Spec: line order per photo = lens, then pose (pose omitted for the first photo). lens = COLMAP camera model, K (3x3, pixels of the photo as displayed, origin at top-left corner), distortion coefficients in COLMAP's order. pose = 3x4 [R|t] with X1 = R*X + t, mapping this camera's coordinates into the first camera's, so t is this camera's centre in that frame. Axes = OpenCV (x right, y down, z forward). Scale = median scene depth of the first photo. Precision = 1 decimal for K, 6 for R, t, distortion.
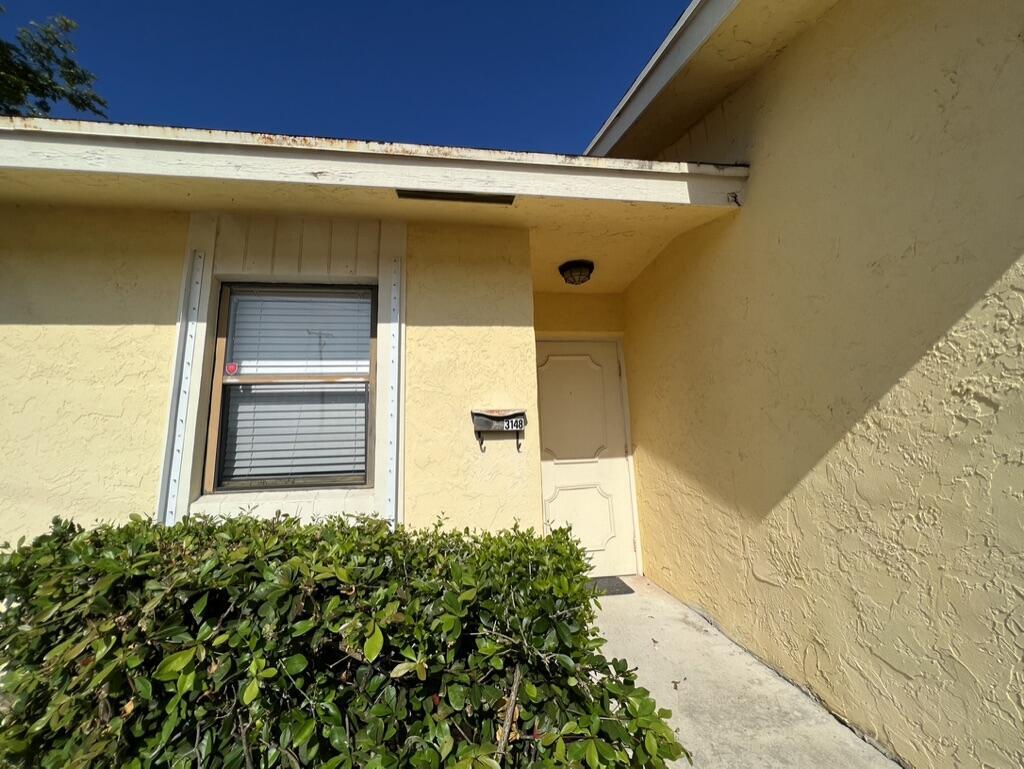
lens RADIAL K [[409.6, 0, 514.2], [0, 409.6, 378.0], [0, 0, 1]] dist [0.002071, 0.000185]
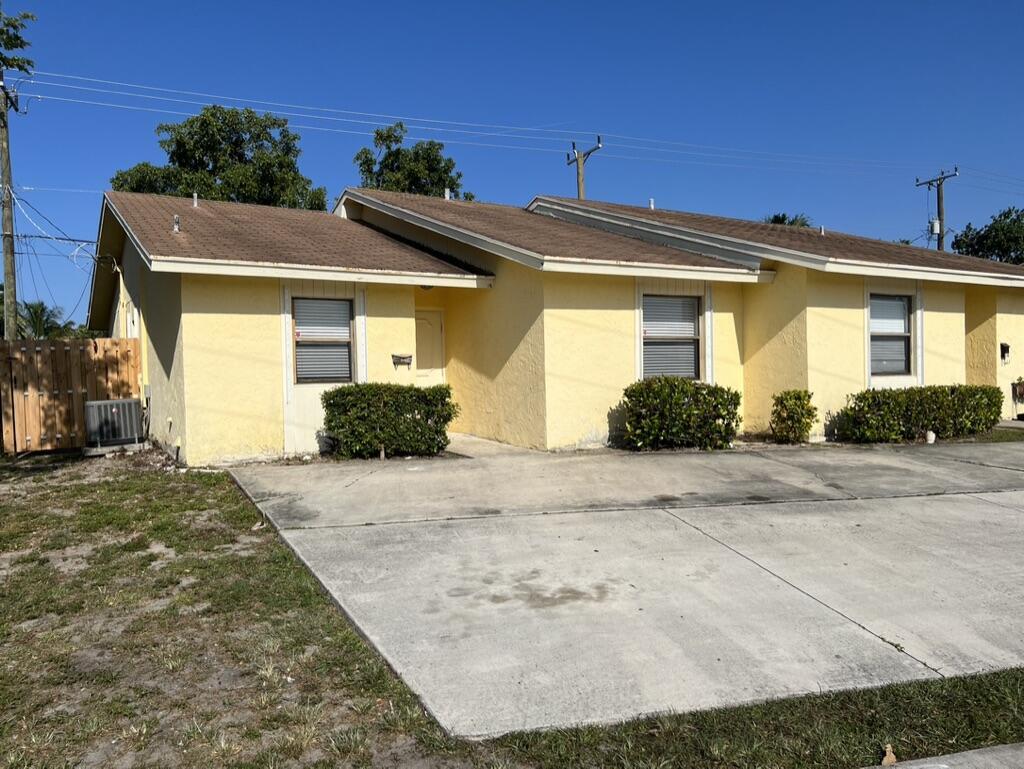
lens RADIAL K [[774.2, 0, 512.0], [0, 774.2, 384.5], [0, 0, 1]] dist [0.000683, 0.000018]
pose [[0.916687, 0.012772, 0.399402, -1.352155], [-0.087693, 0.981555, 0.169879, -0.624857], [-0.389866, -0.190751, 0.900899, -3.711494]]
